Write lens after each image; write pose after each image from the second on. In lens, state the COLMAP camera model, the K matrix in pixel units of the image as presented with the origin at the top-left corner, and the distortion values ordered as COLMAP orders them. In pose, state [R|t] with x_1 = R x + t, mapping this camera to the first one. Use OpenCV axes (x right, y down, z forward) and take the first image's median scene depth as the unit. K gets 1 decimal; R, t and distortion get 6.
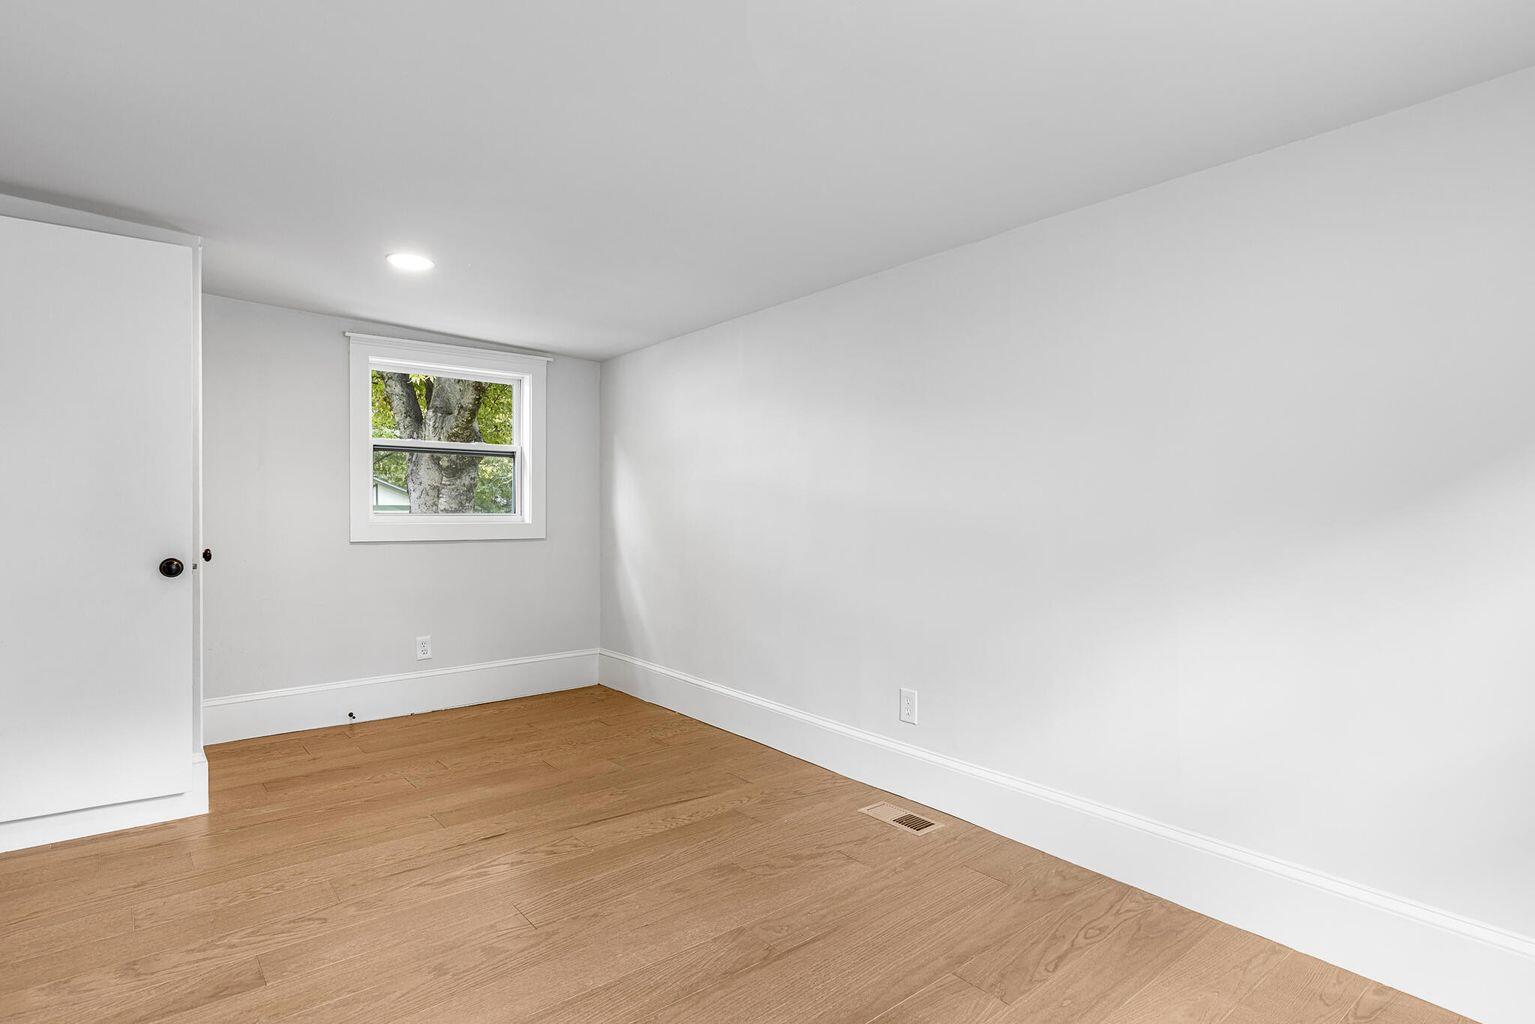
lens RADIAL K [[809.6, 0, 768.0], [0, 809.6, 513.5], [0, 0, 1]] dist [0.001394, 0.000596]
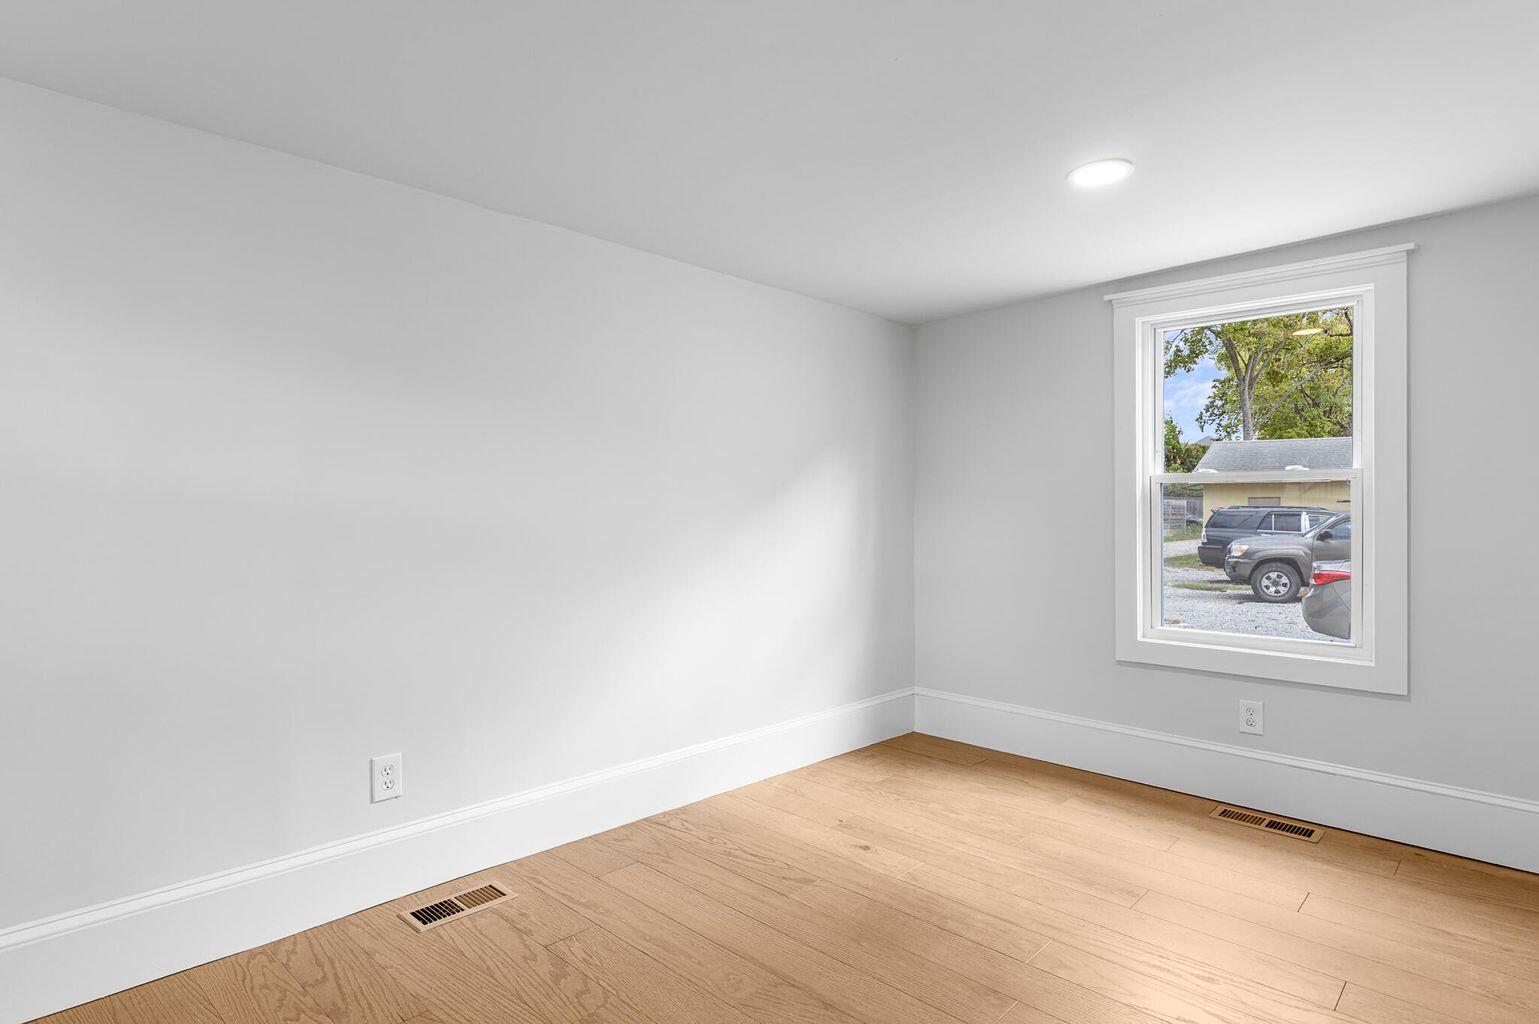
lens RADIAL K [[811.7, 0, 769.6], [0, 811.7, 507.1], [0, 0, 1]] dist [0.001394, 0.000596]
pose [[-0.126424, -0.008280, 0.991942, -0.642917], [-0.000623, 0.999966, 0.008268, -0.021955], [-0.991976, 0.000427, -0.126424, 0.769680]]
